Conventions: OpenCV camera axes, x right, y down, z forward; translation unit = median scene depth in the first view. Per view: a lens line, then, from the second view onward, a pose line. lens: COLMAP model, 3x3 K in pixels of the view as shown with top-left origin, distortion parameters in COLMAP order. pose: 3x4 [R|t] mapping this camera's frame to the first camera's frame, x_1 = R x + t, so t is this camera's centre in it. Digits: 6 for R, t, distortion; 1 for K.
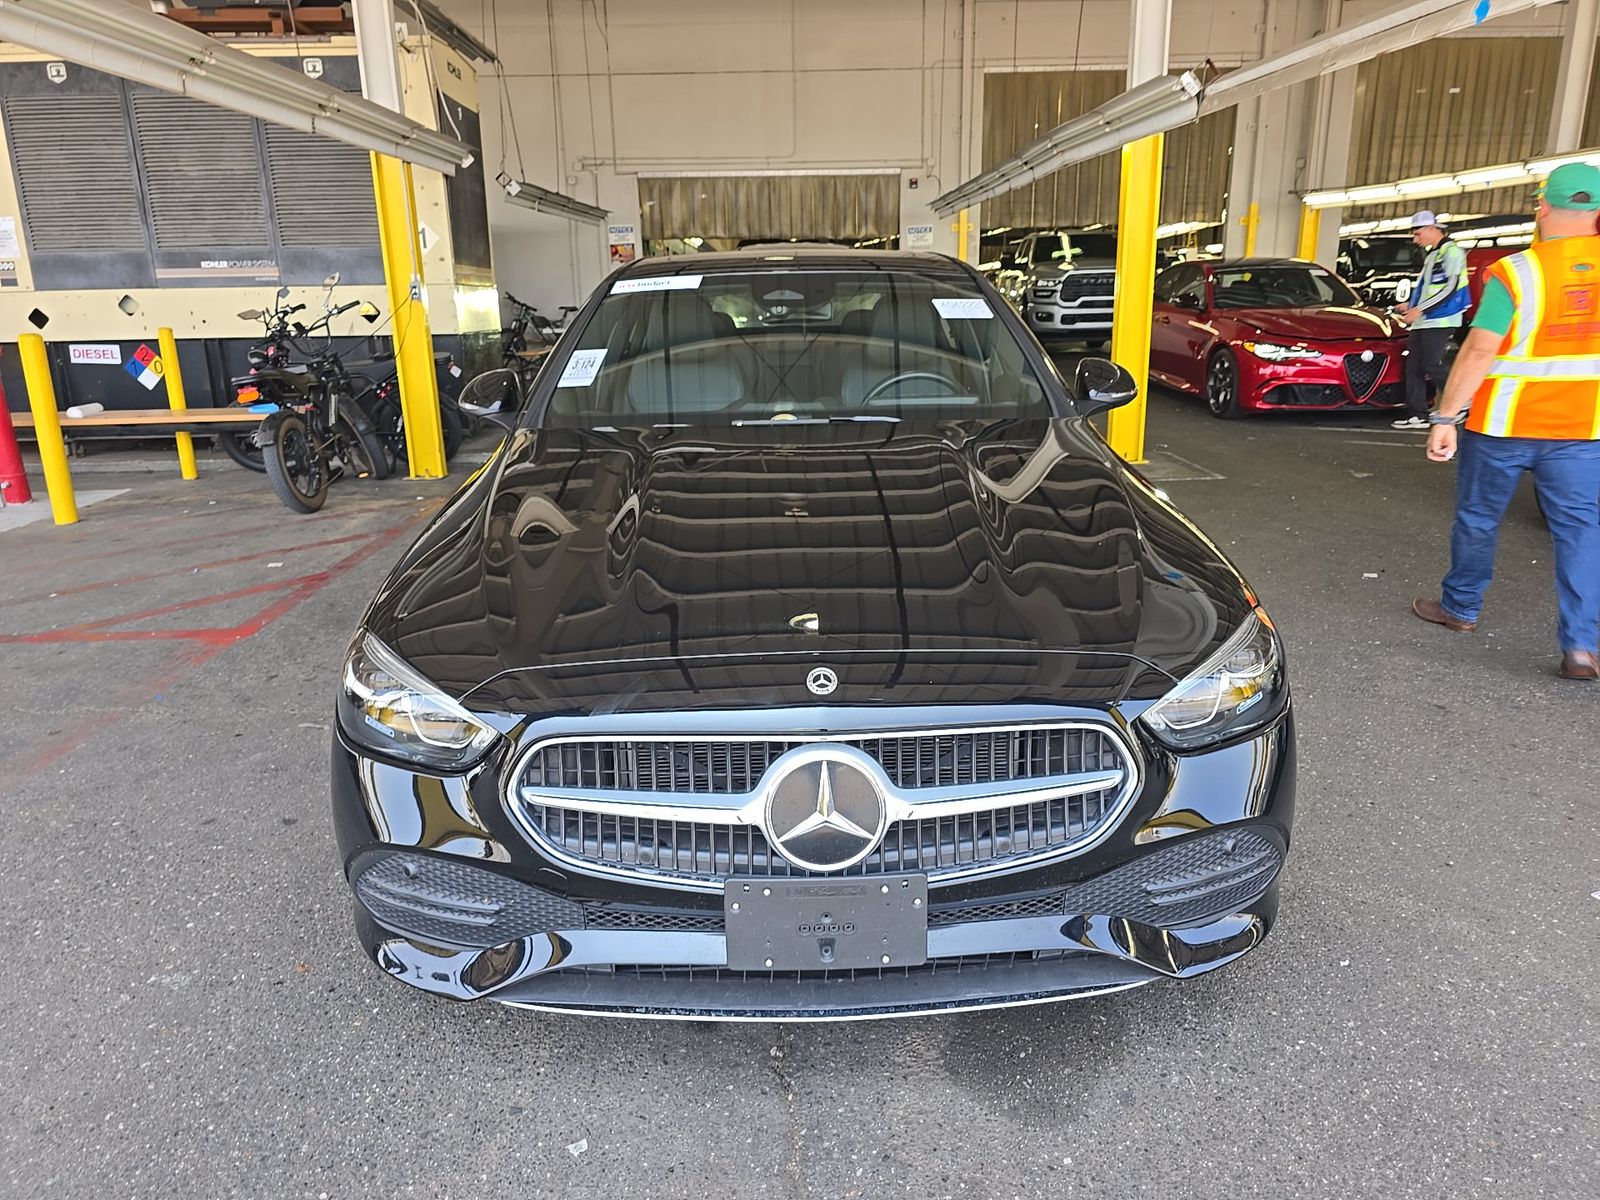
lens RADIAL K [[1080.1, 0, 800.0], [0, 1080.1, 600.0], [0, 0, 1]] dist [0.046843, -0.046413]
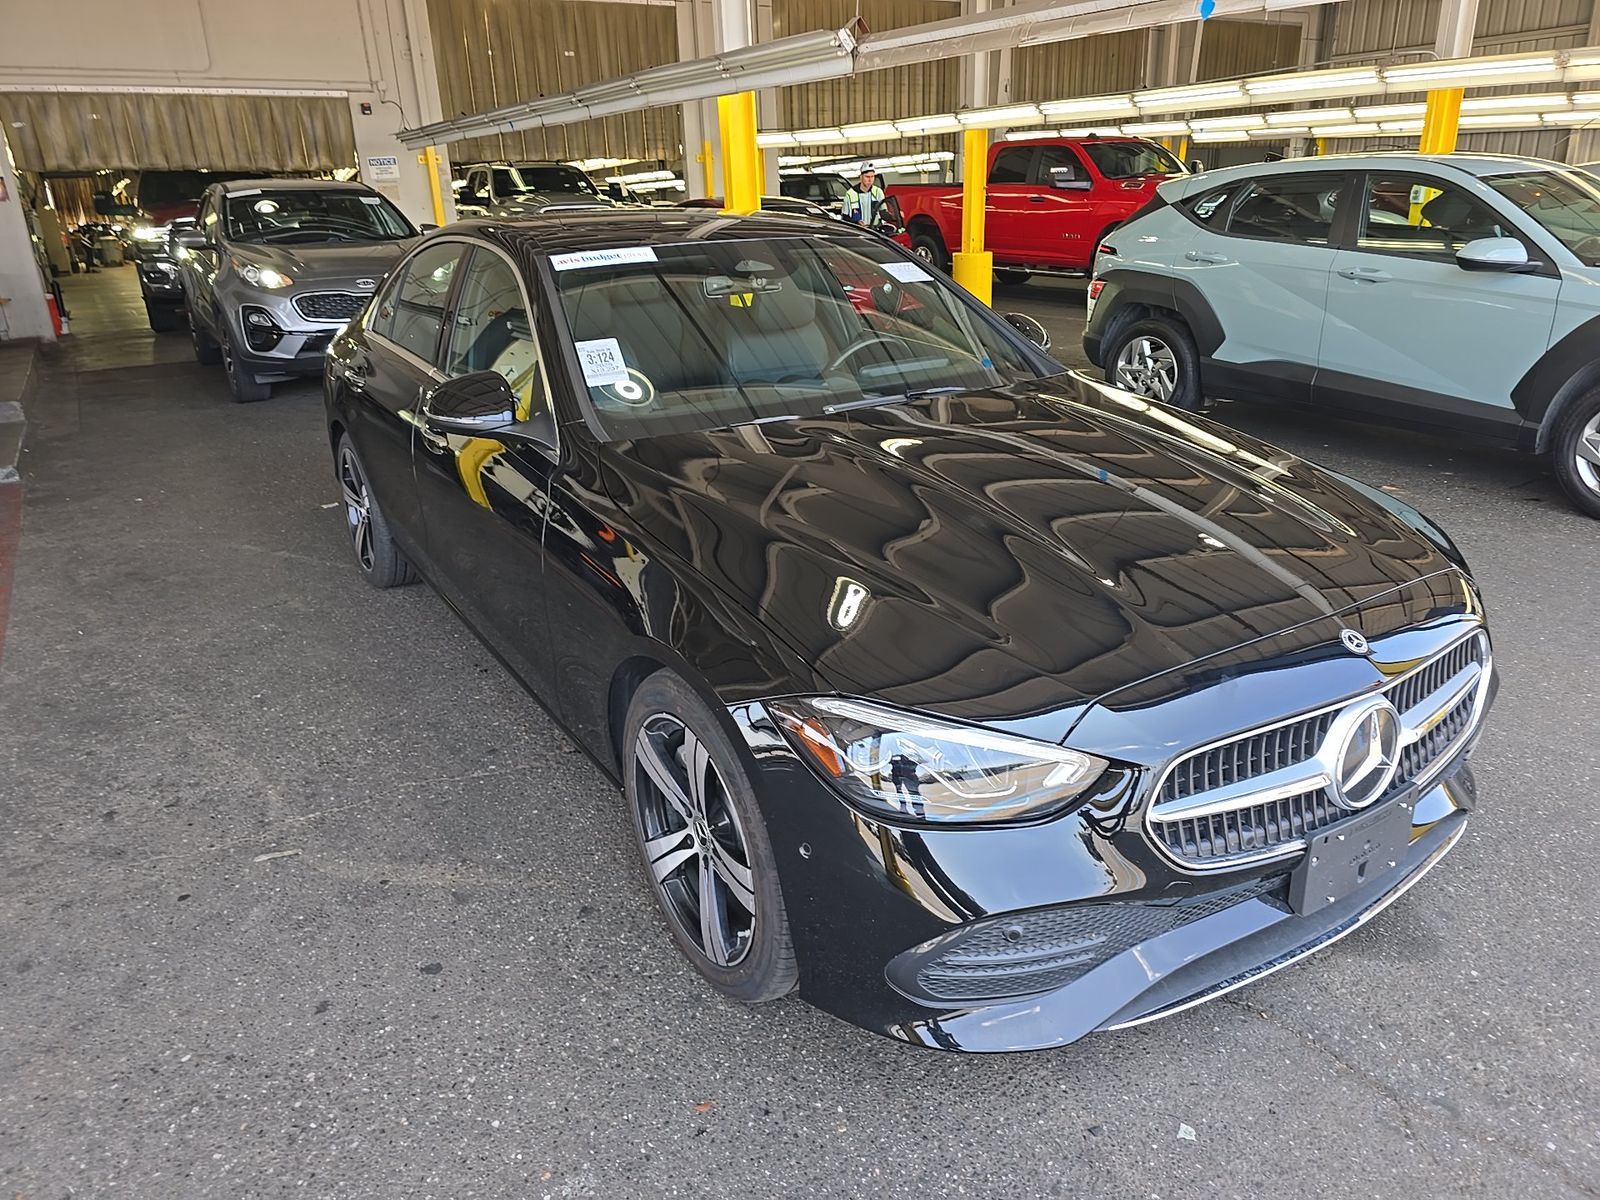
lens RADIAL K [[1080.1, 0, 800.0], [0, 1080.1, 600.0], [0, 0, 1]] dist [0.046843, -0.046413]
pose [[0.851310, -0.189538, 0.489230, -0.108476], [0.160172, 0.981839, 0.101670, -0.018415], [-0.499615, -0.008192, 0.866209, 0.034213]]
